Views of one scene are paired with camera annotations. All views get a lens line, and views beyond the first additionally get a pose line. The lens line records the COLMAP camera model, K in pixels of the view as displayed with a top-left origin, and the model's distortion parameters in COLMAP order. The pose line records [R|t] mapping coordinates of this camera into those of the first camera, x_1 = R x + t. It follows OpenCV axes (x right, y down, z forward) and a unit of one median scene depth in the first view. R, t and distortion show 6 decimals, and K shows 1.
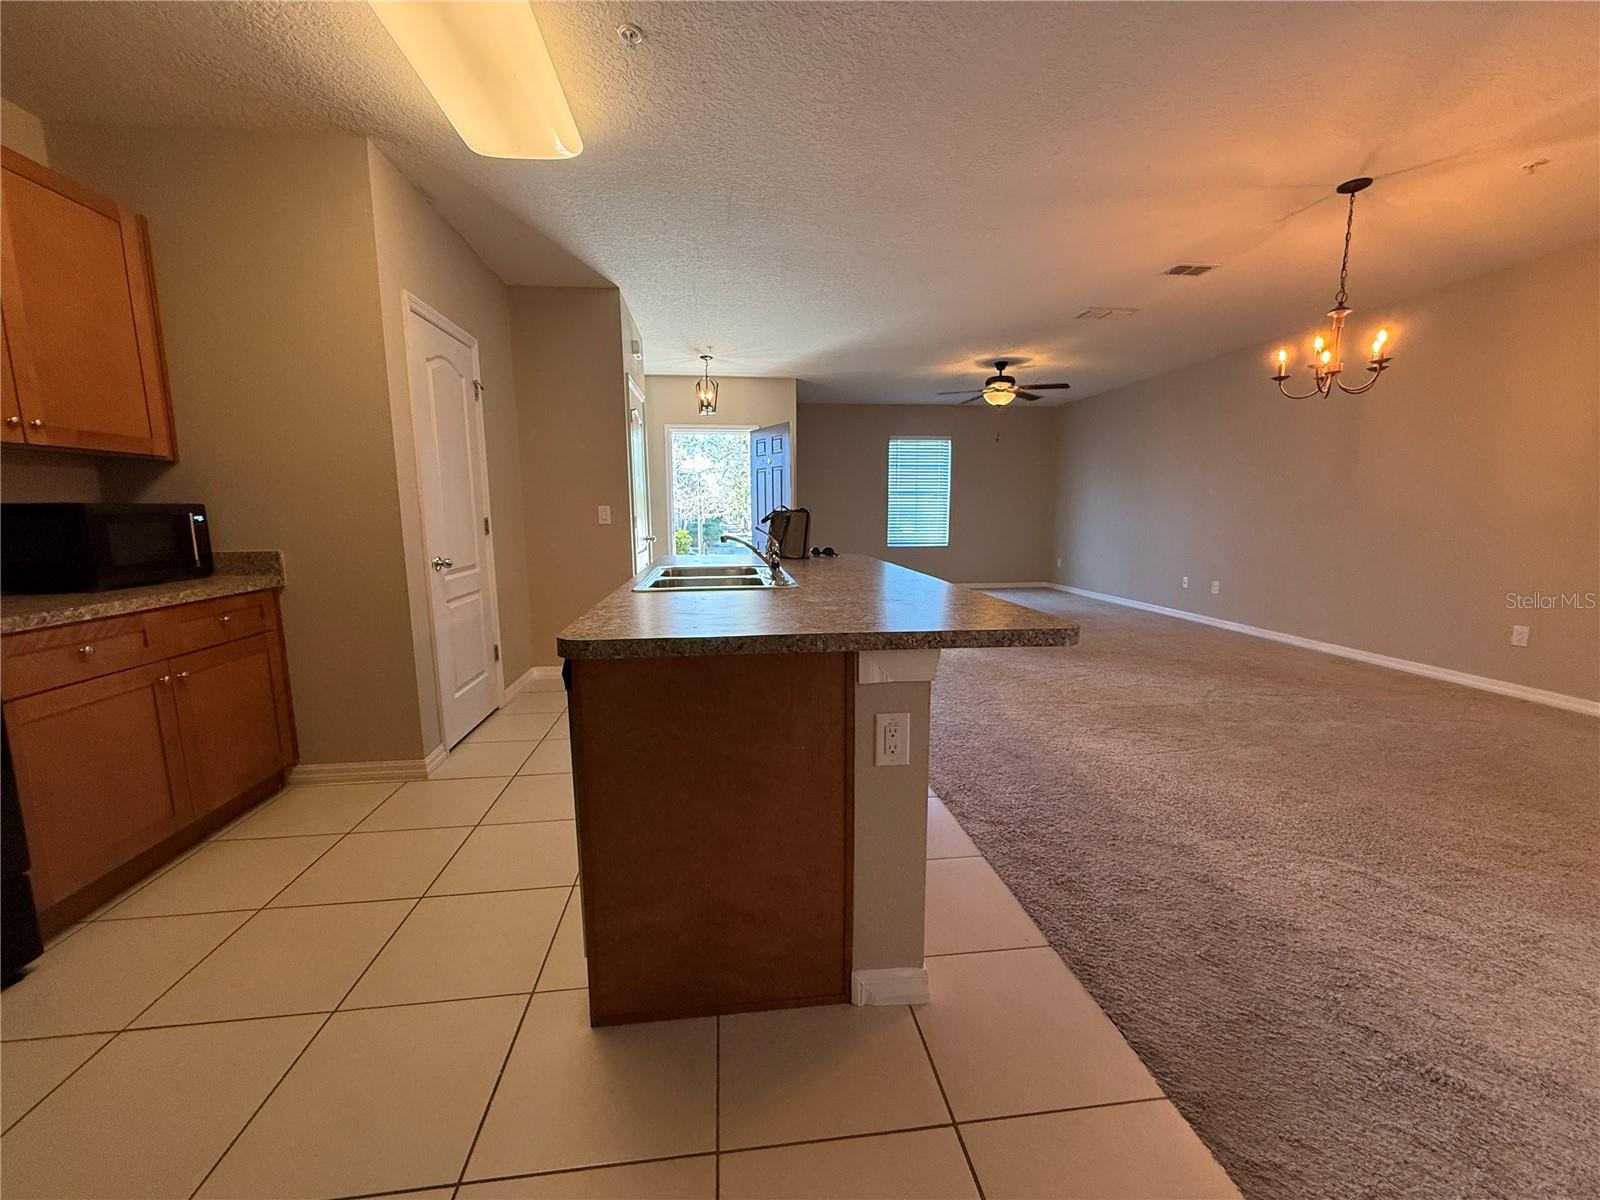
lens RADIAL K [[637.1, 0, 796.6], [0, 637.1, 601.1], [0, 0, 1]] dist [-0.000760, -0.000034]
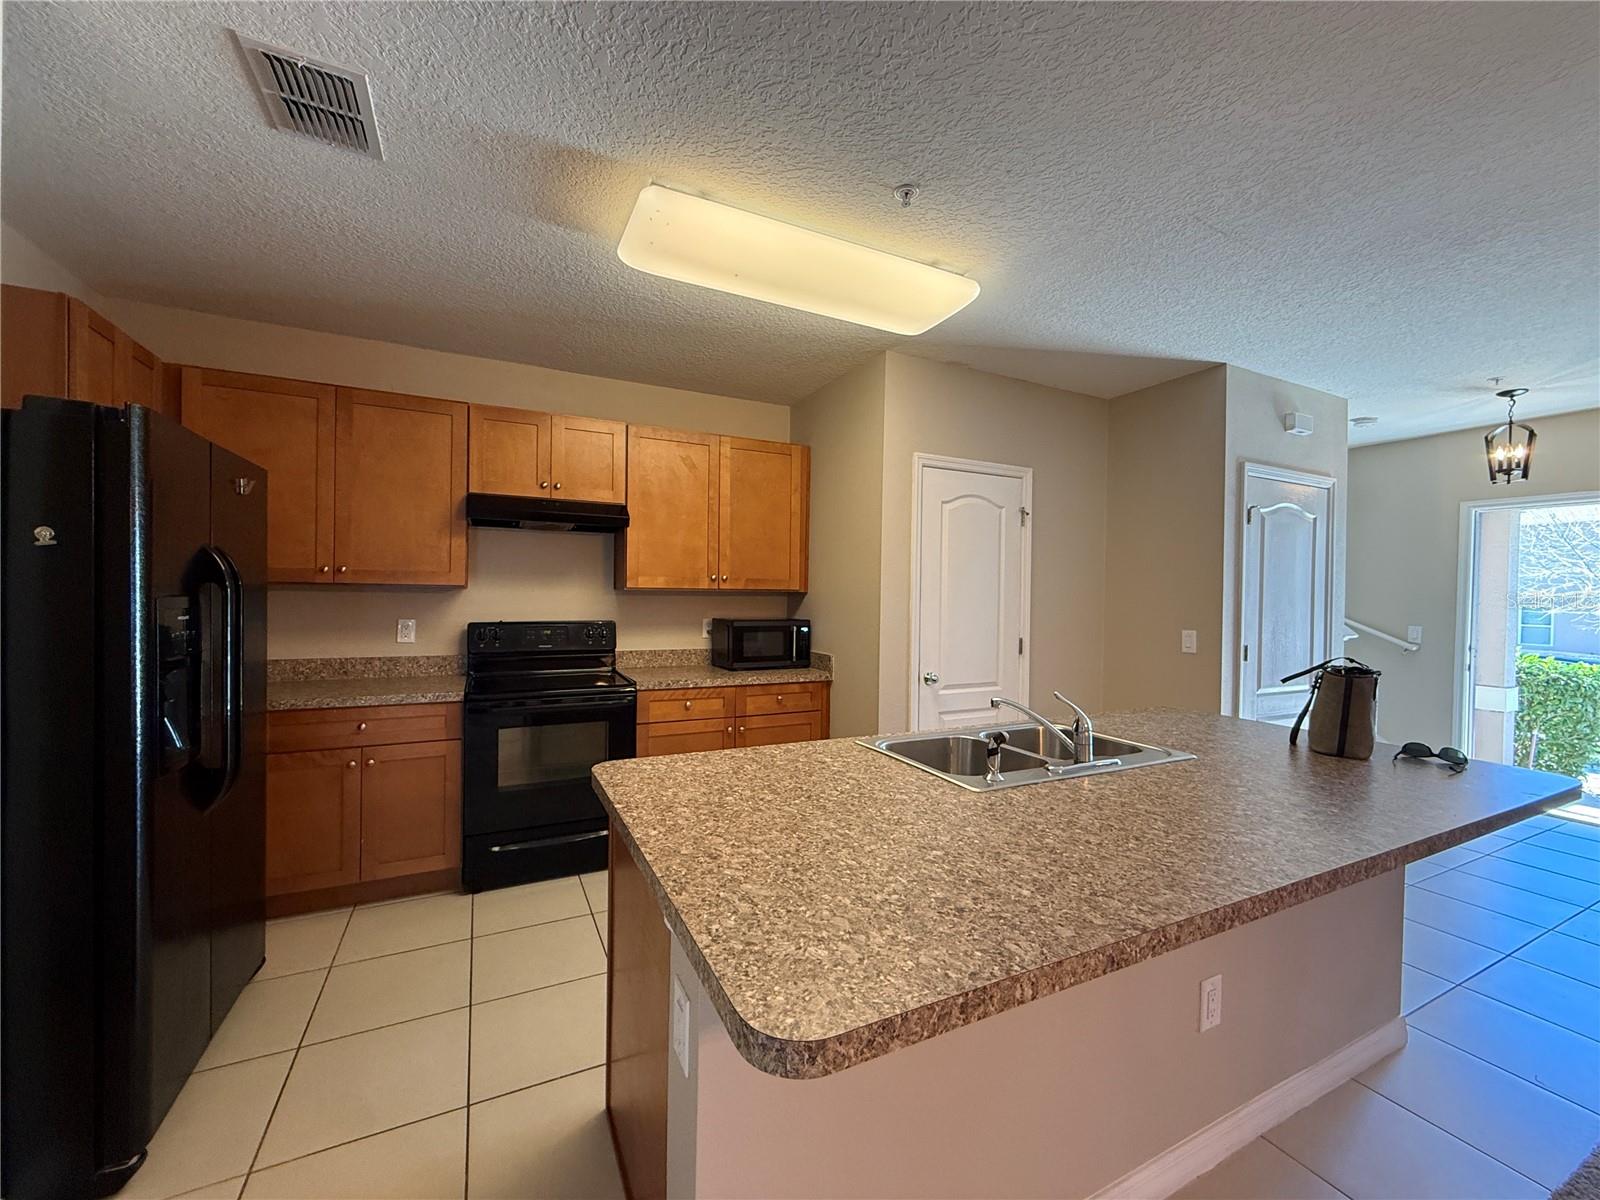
lens RADIAL K [[637.1, 0, 796.6], [0, 637.1, 601.1], [0, 0, 1]] dist [-0.000760, -0.000034]
pose [[0.335309, 0.022912, -0.941830, 0.365225], [-0.154249, 0.987549, -0.030891, -0.108122], [0.929395, 0.155635, 0.334668, 0.338370]]
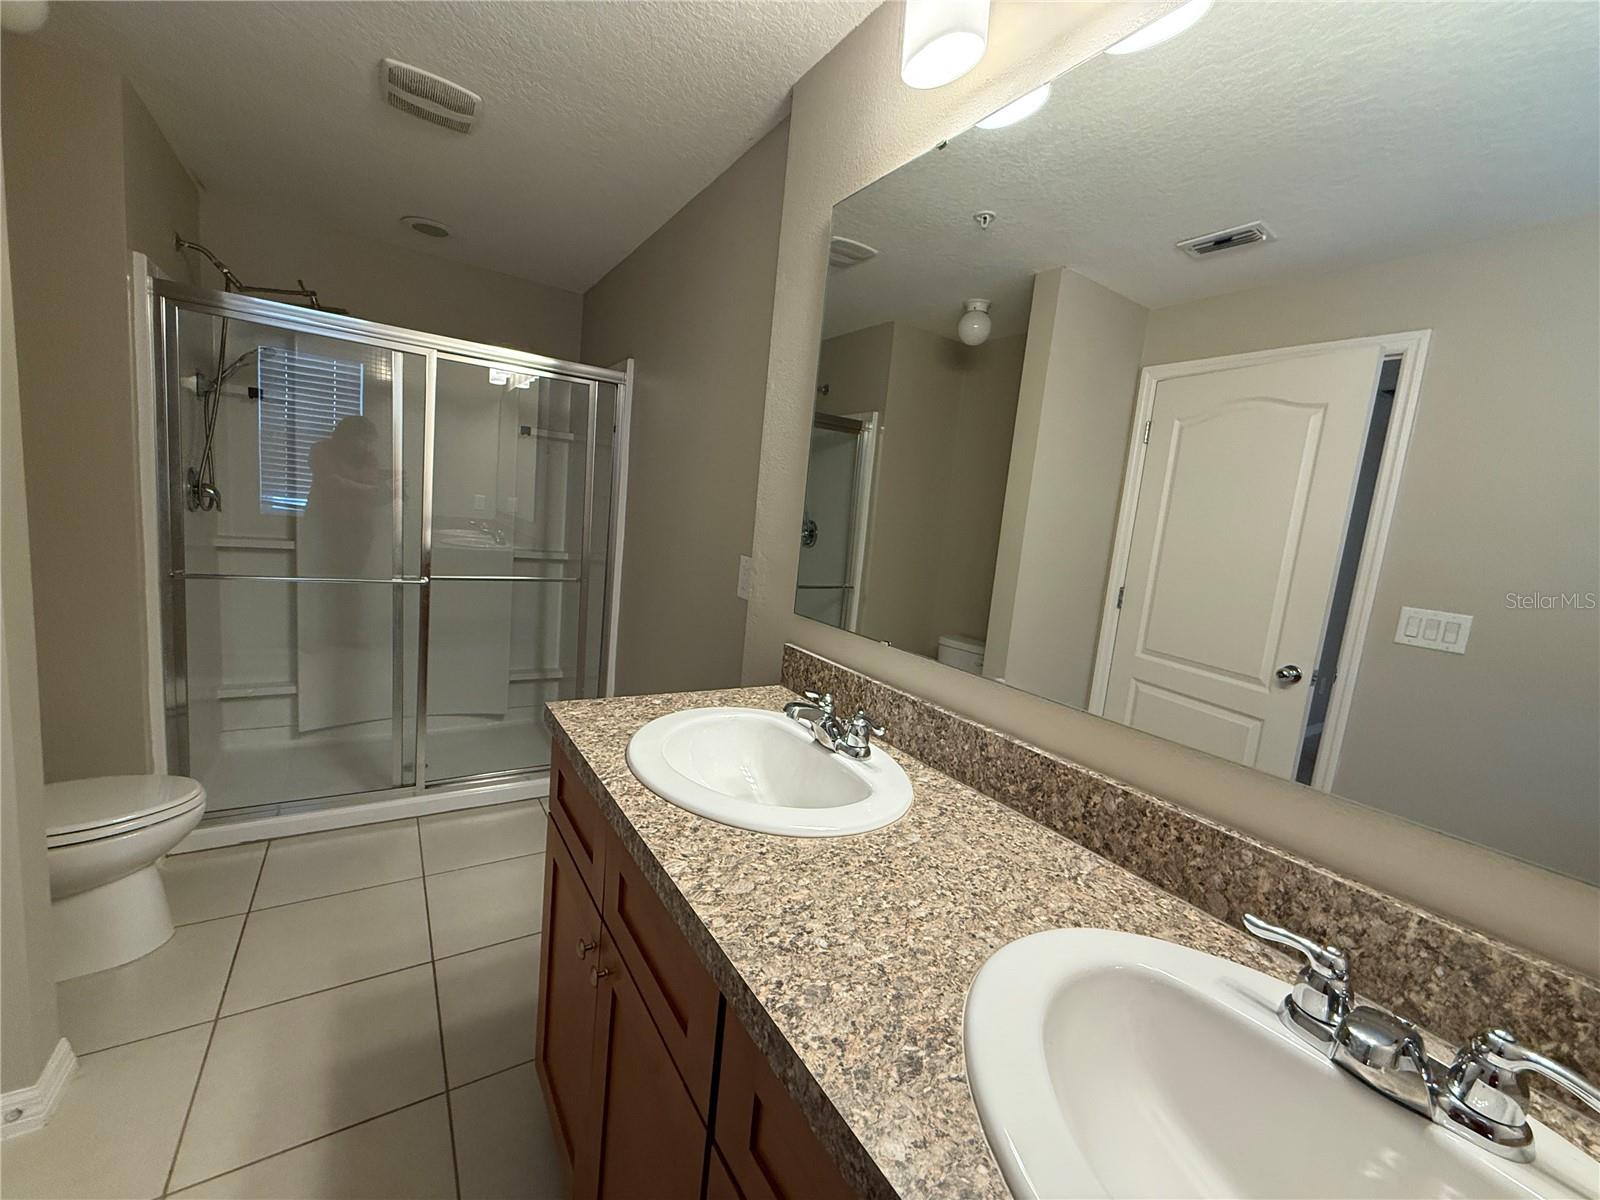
lens RADIAL K [[637.1, 0, 796.6], [0, 637.1, 601.1], [0, 0, 1]] dist [-0.000760, -0.000034]
pose [[-0.902257, -0.033537, -0.429893, 0.206049], [-0.160330, 0.951584, 0.262263, -0.136362], [0.400284, 0.305554, -0.863950, 0.621007]]
